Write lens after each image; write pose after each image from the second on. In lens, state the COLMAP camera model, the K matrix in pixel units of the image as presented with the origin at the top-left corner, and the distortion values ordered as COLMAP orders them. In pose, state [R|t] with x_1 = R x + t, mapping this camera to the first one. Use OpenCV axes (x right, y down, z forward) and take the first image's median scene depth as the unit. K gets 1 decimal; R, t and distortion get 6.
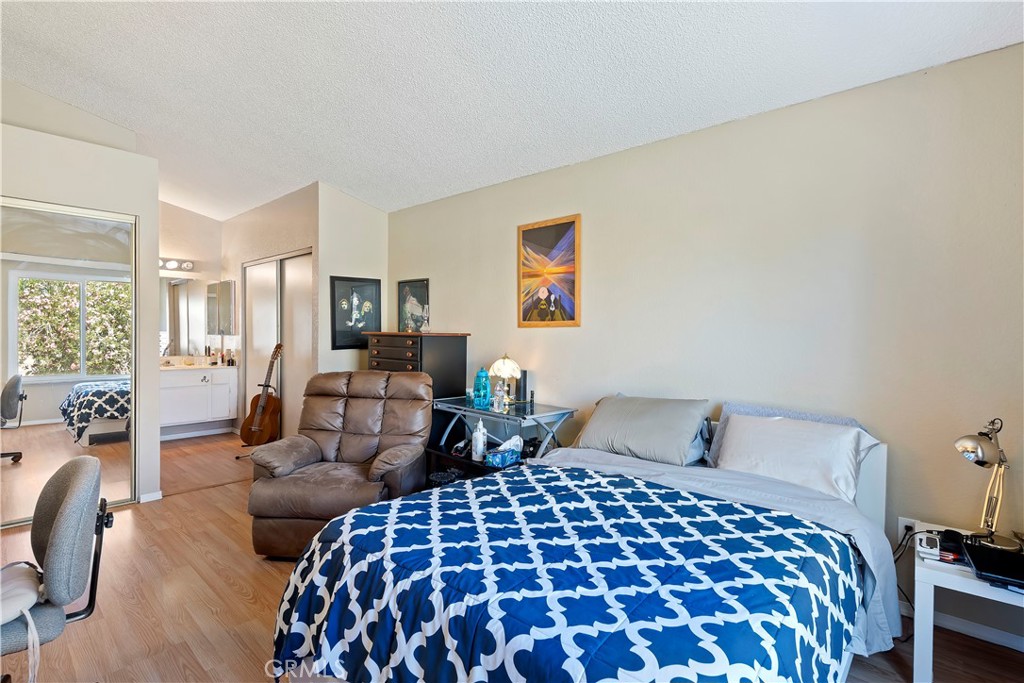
lens RADIAL K [[477.8, 0, 516.7], [0, 477.8, 335.5], [0, 0, 1]] dist [-0.010115, 0.000185]
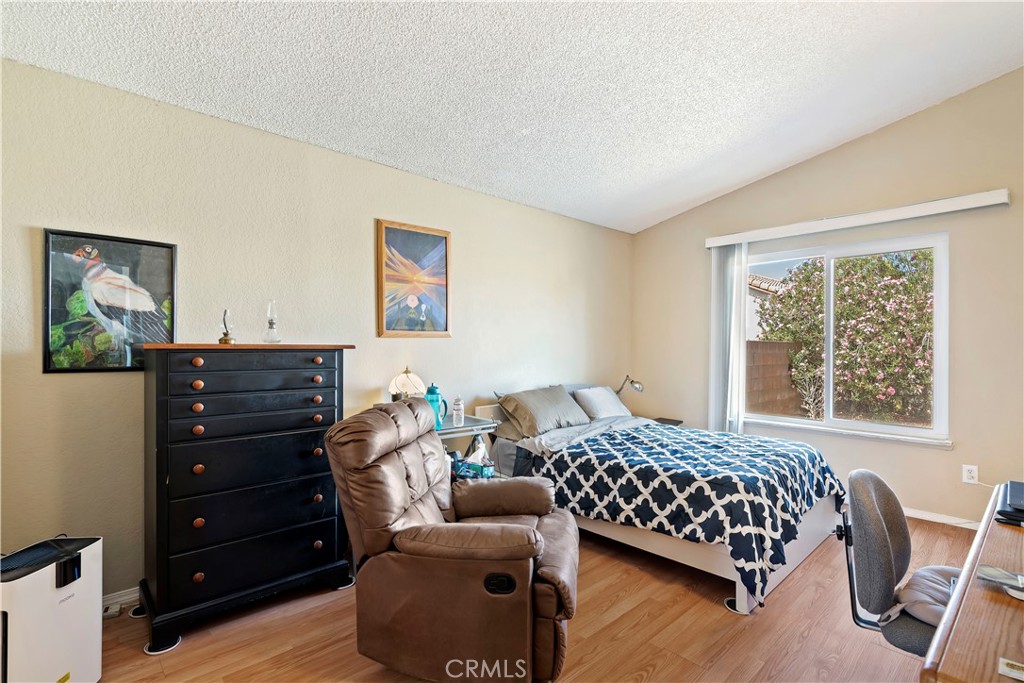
lens RADIAL K [[477.8, 0, 516.7], [0, 477.8, 335.5], [0, 0, 1]] dist [-0.010115, 0.000185]
pose [[0.101032, 0.004715, 0.994872, -0.853050], [0.001205, 0.999987, -0.004862, -0.016440], [-0.994882, 0.001690, 0.101025, 0.695936]]
